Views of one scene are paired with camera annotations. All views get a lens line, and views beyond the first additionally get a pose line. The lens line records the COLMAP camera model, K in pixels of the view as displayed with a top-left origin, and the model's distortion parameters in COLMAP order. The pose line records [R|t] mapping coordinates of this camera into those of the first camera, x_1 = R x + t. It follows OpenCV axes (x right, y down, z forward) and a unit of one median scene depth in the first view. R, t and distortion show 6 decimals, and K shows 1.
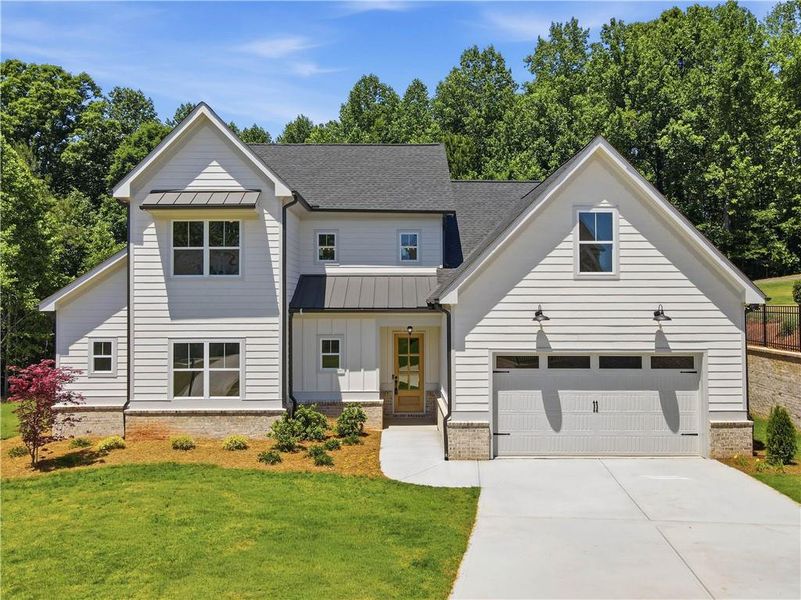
lens RADIAL K [[607.2, 0, 399.7], [0, 607.2, 293.8], [0, 0, 1]] dist [0.003157, 0.000455]
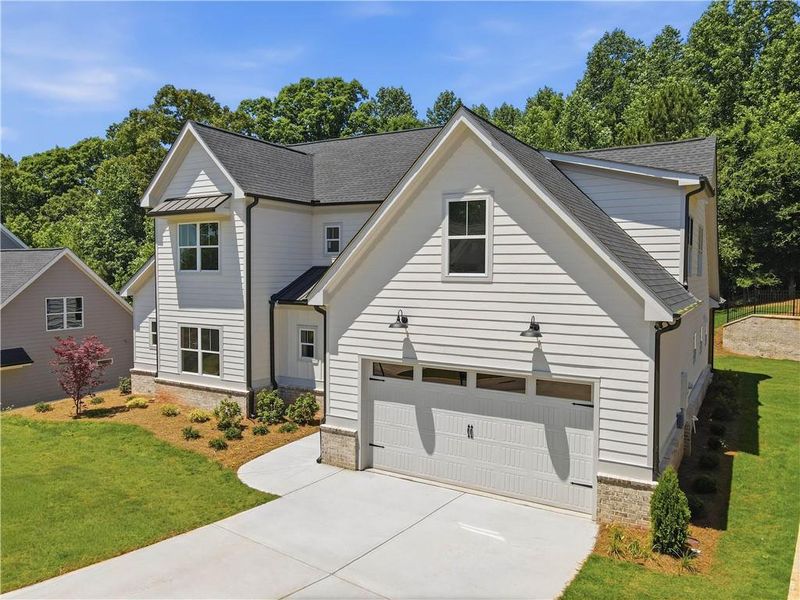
lens RADIAL K [[589.6, 0, 400.0], [0, 589.6, 300.0], [0, 0, 1]] dist [-0.007807, 0.000329]
pose [[0.855680, 0.032922, -0.516458, 0.594612], [-0.001174, 0.998095, 0.061679, -0.043669], [0.517504, -0.052171, 0.854089, 0.232402]]
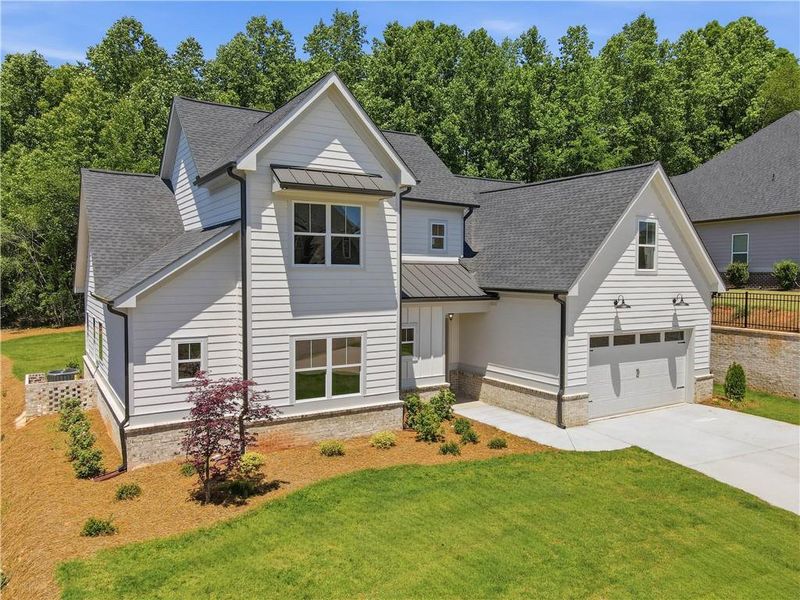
lens RADIAL K [[589.6, 0, 400.0], [0, 589.6, 300.0], [0, 0, 1]] dist [-0.007807, 0.000329]
pose [[0.852946, -0.016976, 0.521724, -0.686970], [-0.017004, 0.998037, 0.060273, -0.032844], [-0.521723, -0.060280, 0.850983, 0.188565]]
